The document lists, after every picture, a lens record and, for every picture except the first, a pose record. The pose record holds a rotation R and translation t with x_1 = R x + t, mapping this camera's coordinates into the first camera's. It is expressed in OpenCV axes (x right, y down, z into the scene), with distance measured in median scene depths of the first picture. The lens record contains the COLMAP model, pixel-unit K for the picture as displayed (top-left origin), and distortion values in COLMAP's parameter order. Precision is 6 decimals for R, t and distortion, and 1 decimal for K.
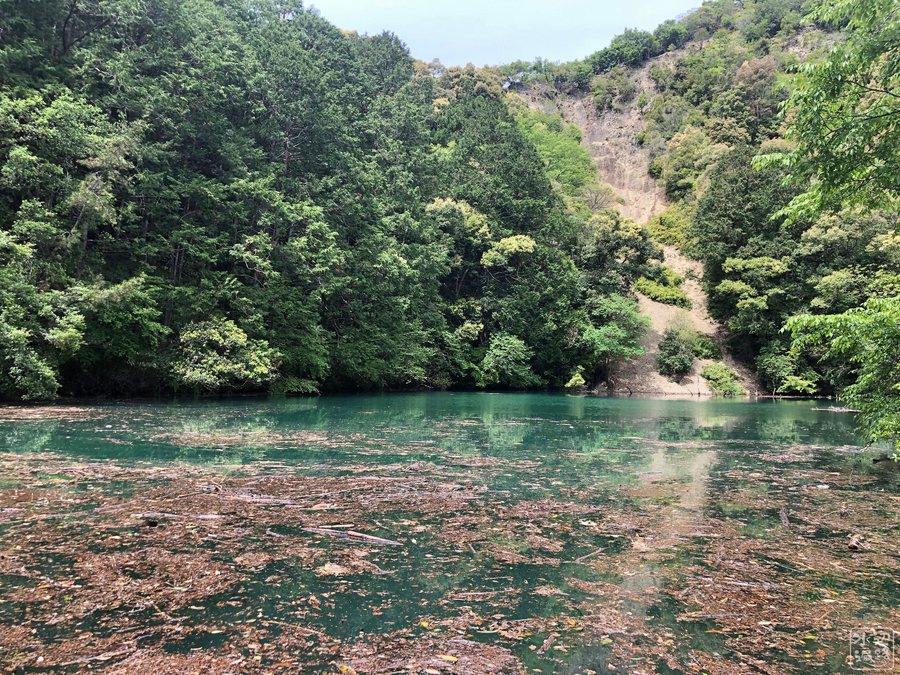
lens RADIAL K [[726.3, 0, 462.5], [0, 726.3, 335.3], [0, 0, 1]] dist [0.014347, 0.006662]
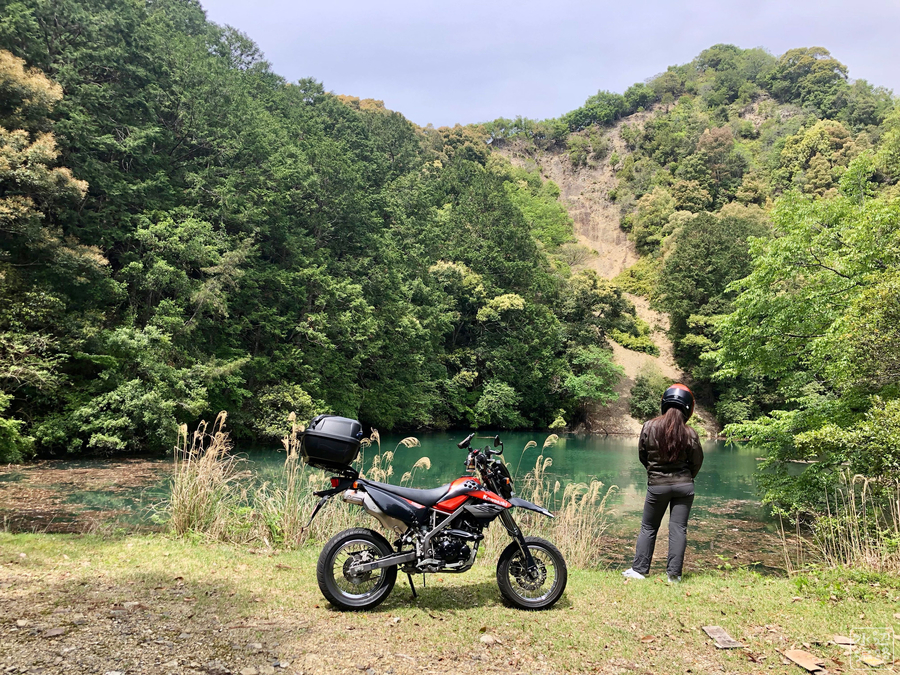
lens RADIAL K [[725.6, 0, 452.6], [0, 725.6, 331.1], [0, 0, 1]] dist [0.014719, -0.007445]
pose [[0.999386, 0.015516, 0.031403, -0.044183], [-0.014270, 0.999116, -0.039531, -0.031434], [-0.031989, 0.039058, 0.998725, -0.122398]]
